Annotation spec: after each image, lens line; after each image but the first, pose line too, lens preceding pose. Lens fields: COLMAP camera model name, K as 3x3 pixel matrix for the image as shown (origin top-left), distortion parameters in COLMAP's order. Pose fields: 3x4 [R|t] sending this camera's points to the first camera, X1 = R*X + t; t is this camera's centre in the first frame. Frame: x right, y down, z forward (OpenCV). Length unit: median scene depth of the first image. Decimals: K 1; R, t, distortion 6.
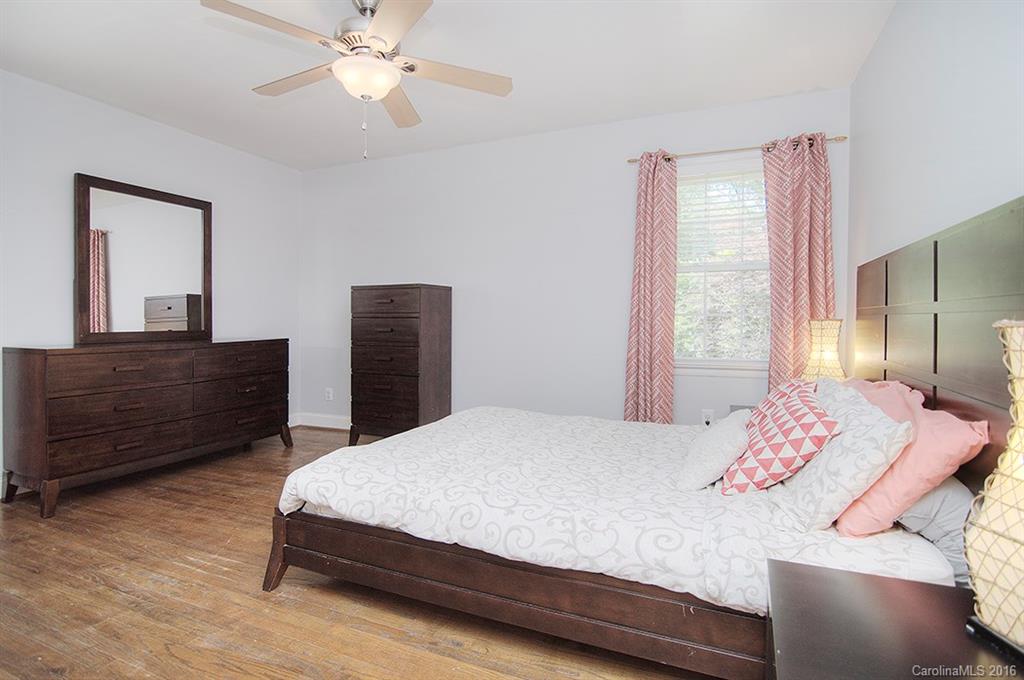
lens RADIAL K [[489.1, 0, 512.0], [0, 489.1, 340.0], [0, 0, 1]] dist [-0.035719, -0.000105]
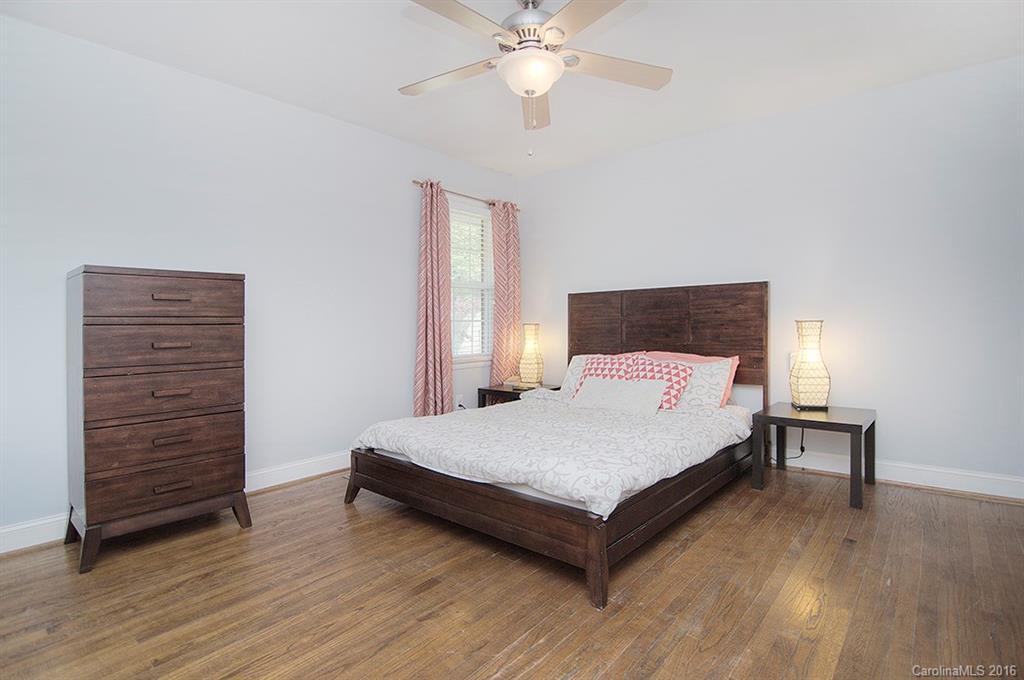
lens RADIAL K [[506.6, 0, 512.0], [0, 506.6, 340.0], [0, 0, 1]] dist [-0.024272, -0.000871]
pose [[0.311998, -0.033460, 0.949493, -0.832303], [0.046210, 0.998731, 0.020011, -0.022077], [-0.948958, 0.037633, 0.313148, 0.464887]]
